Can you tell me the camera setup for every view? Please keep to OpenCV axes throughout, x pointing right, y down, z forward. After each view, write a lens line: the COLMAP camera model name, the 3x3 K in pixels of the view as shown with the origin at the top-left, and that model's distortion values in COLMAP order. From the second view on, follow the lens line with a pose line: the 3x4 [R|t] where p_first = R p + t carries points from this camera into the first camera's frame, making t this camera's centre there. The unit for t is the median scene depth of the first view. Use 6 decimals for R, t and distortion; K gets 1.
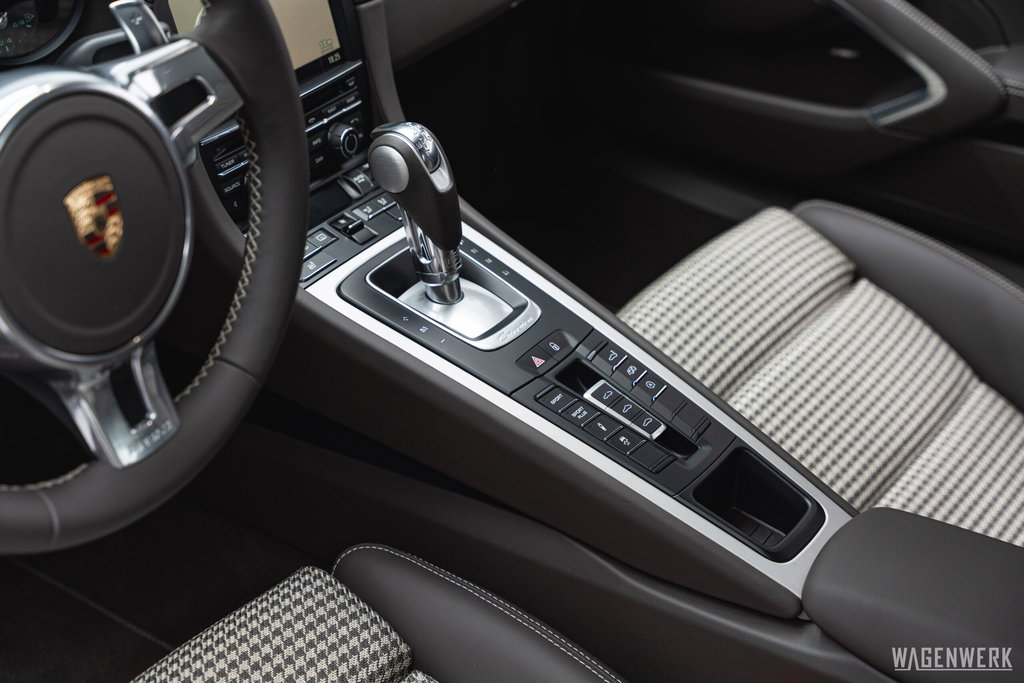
lens RADIAL K [[1817.9, 0, 510.1], [0, 1817.9, 338.3], [0, 0, 1]] dist [0.038739, 0.000000]
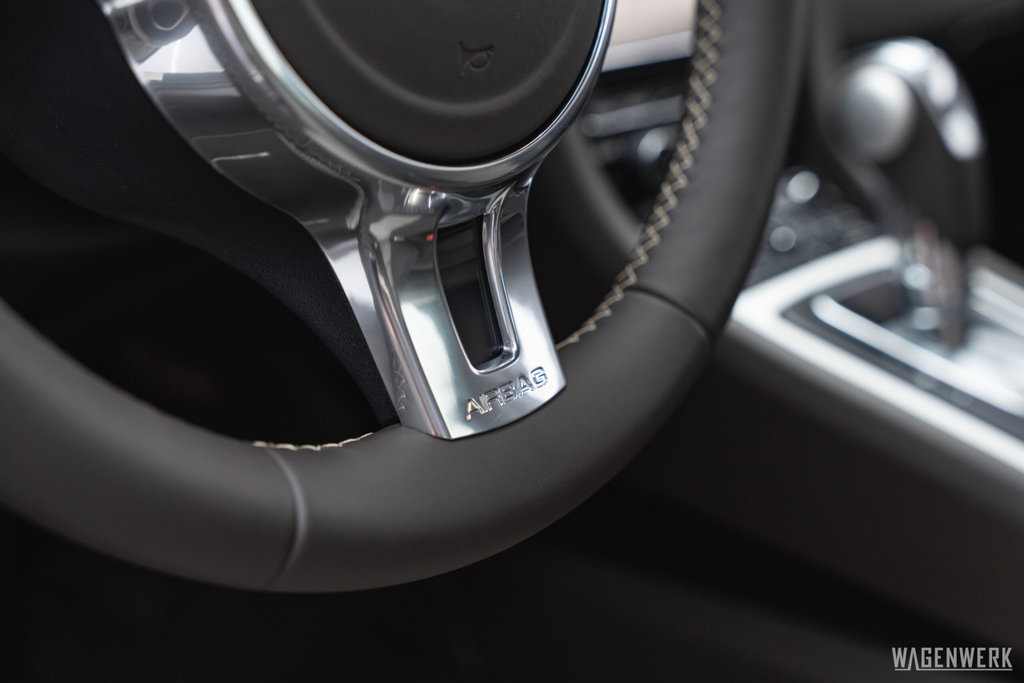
lens RADIAL K [[1554.7, 0, 513.7], [0, 1554.7, 344.8], [0, 0, 1]] dist [0.348684, 0.000000]
pose [[0.989498, 0.028626, -0.141683, -0.130208], [-0.057830, 0.976728, -0.206539, 0.121287], [0.132473, 0.212563, 0.968126, 0.565402]]
